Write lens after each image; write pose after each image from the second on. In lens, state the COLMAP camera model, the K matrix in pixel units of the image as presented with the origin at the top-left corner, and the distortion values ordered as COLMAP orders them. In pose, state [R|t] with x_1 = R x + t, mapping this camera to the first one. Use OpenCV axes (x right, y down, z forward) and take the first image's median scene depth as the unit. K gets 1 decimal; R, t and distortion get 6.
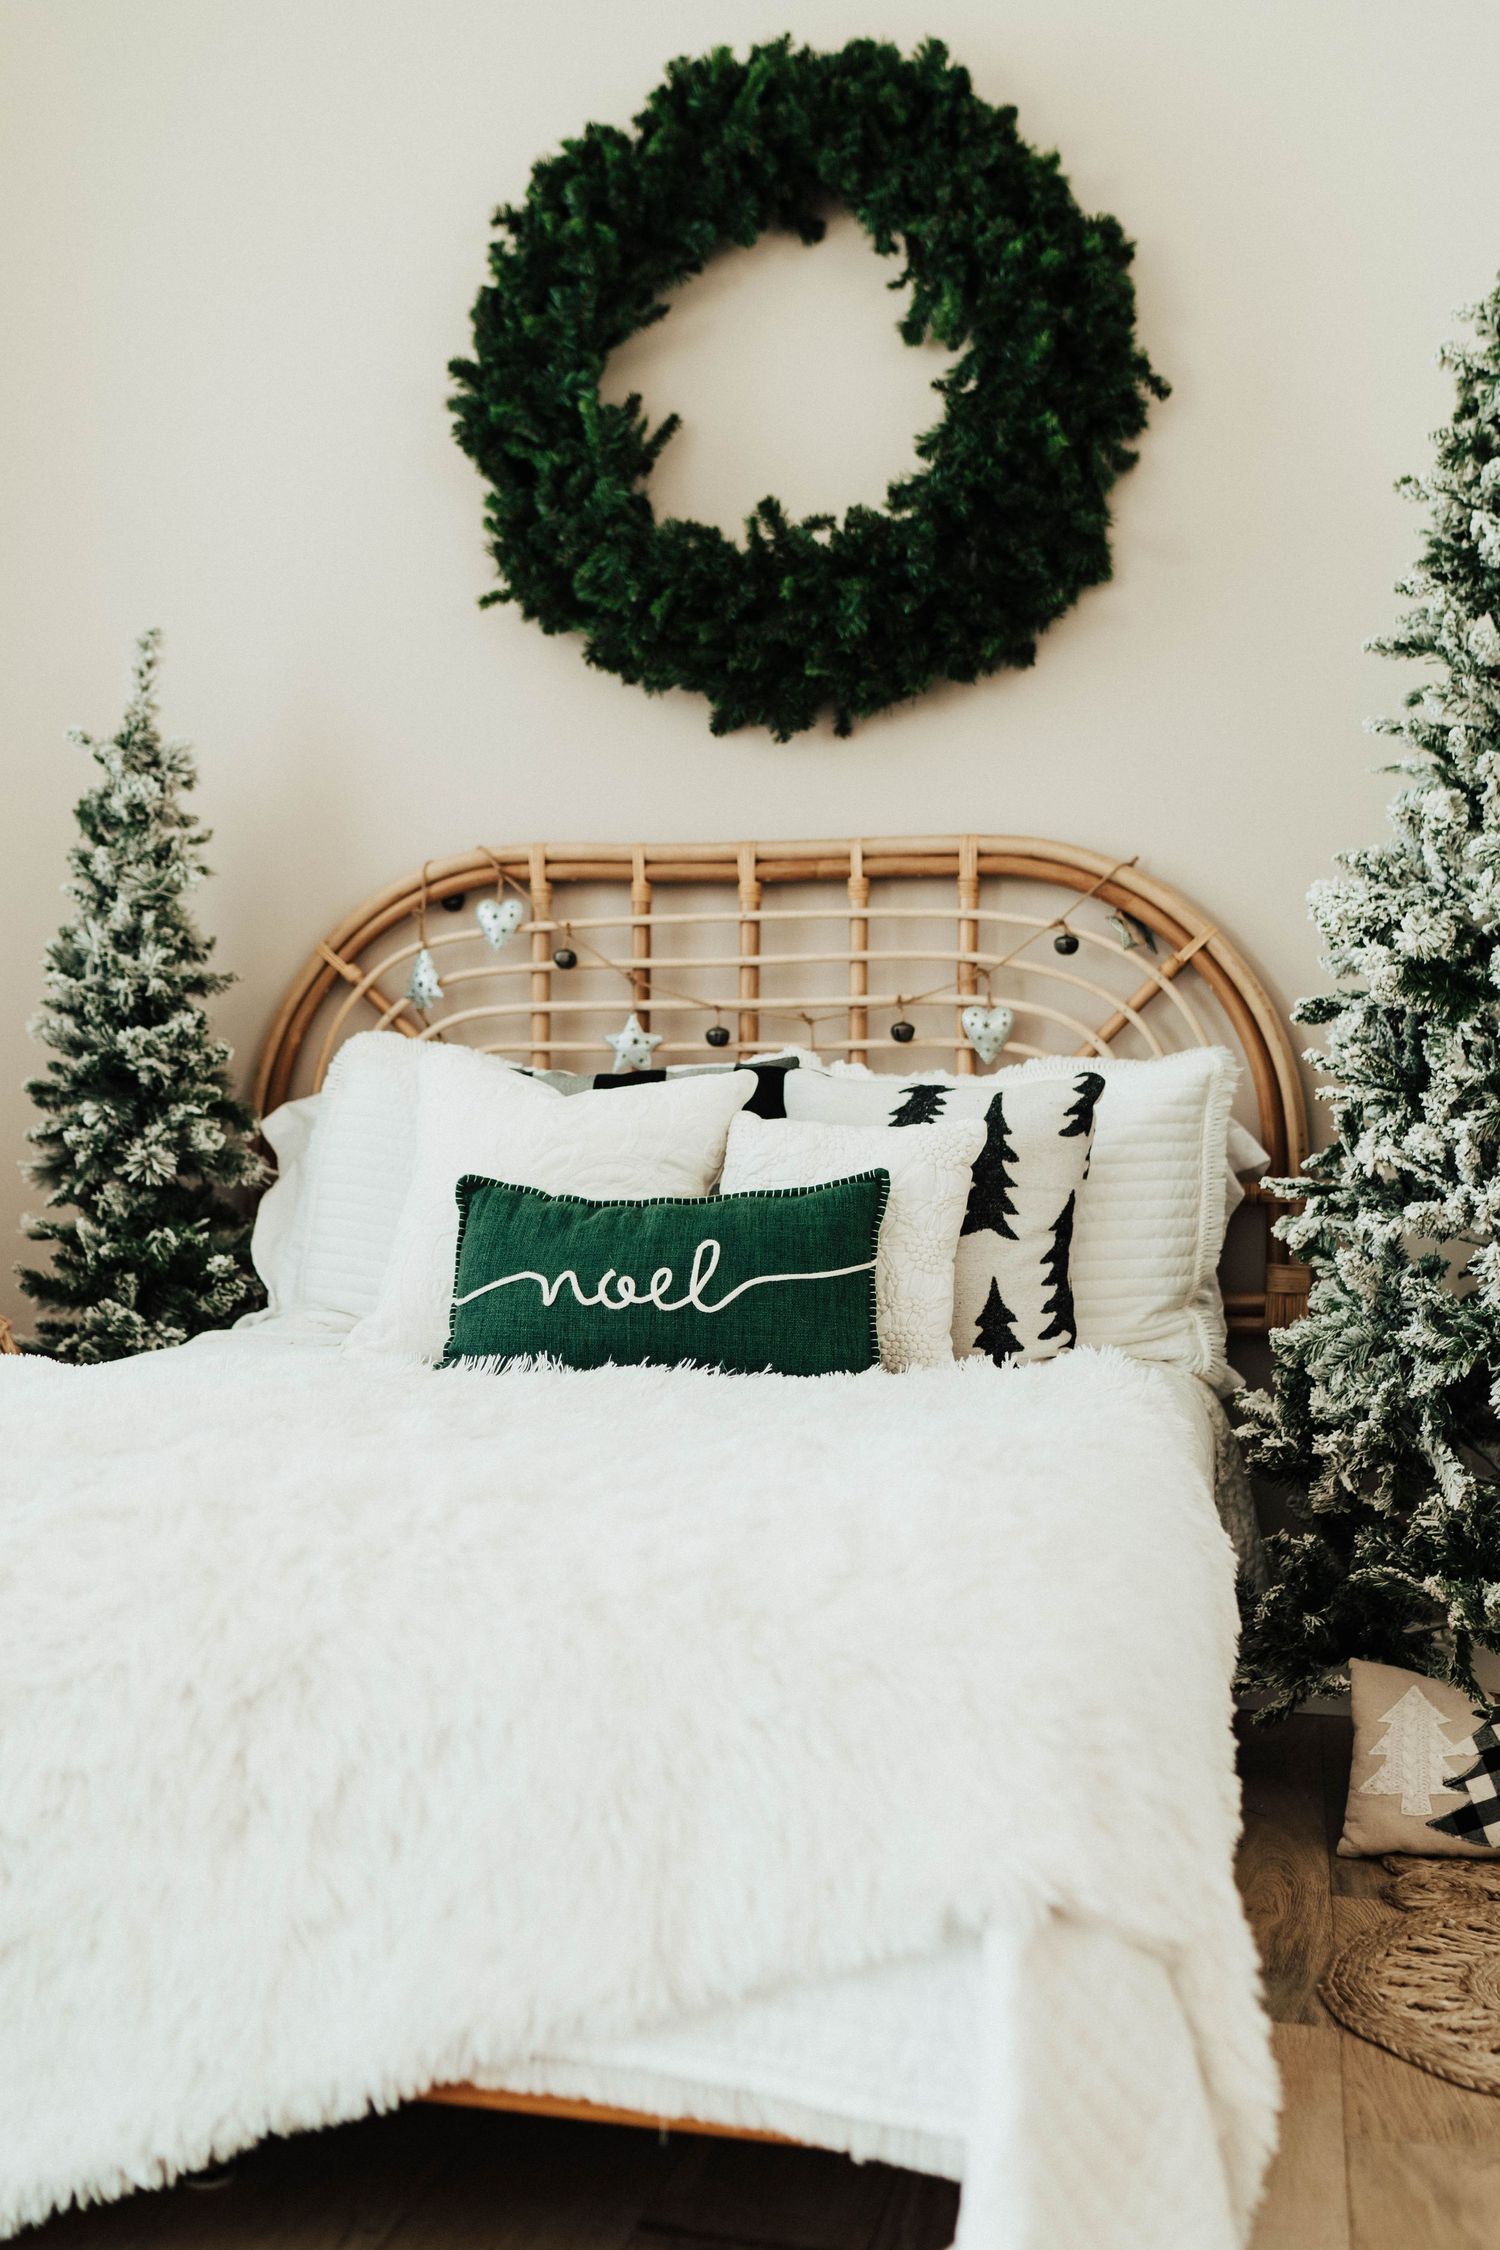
lens RADIAL K [[2276.9, 0, 747.5], [0, 2276.9, 1191.0], [0, 0, 1]] dist [-0.011652, 0.036564]
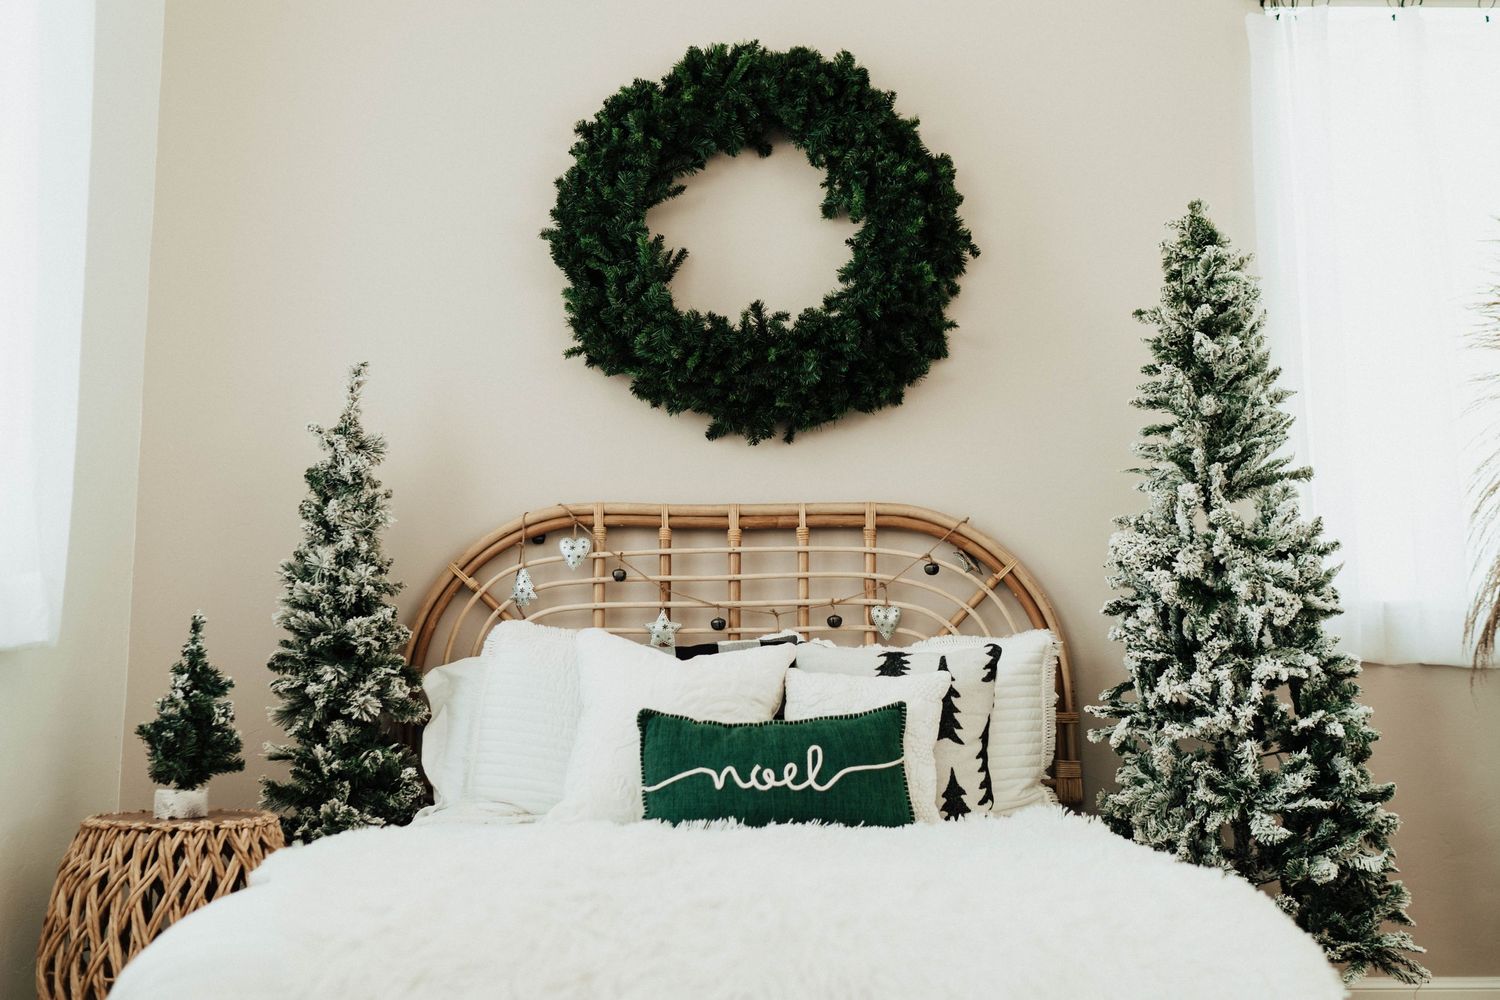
lens RADIAL K [[1517.9, 0, 750.0], [0, 1517.9, 500.0], [0, 0, 1]] dist [-0.011652, 0.036564]
pose [[0.974628, 0.019737, 0.222961, -0.239790], [0.015123, 0.988022, -0.153573, 0.010803], [-0.223321, 0.153049, 0.962655, -0.049835]]
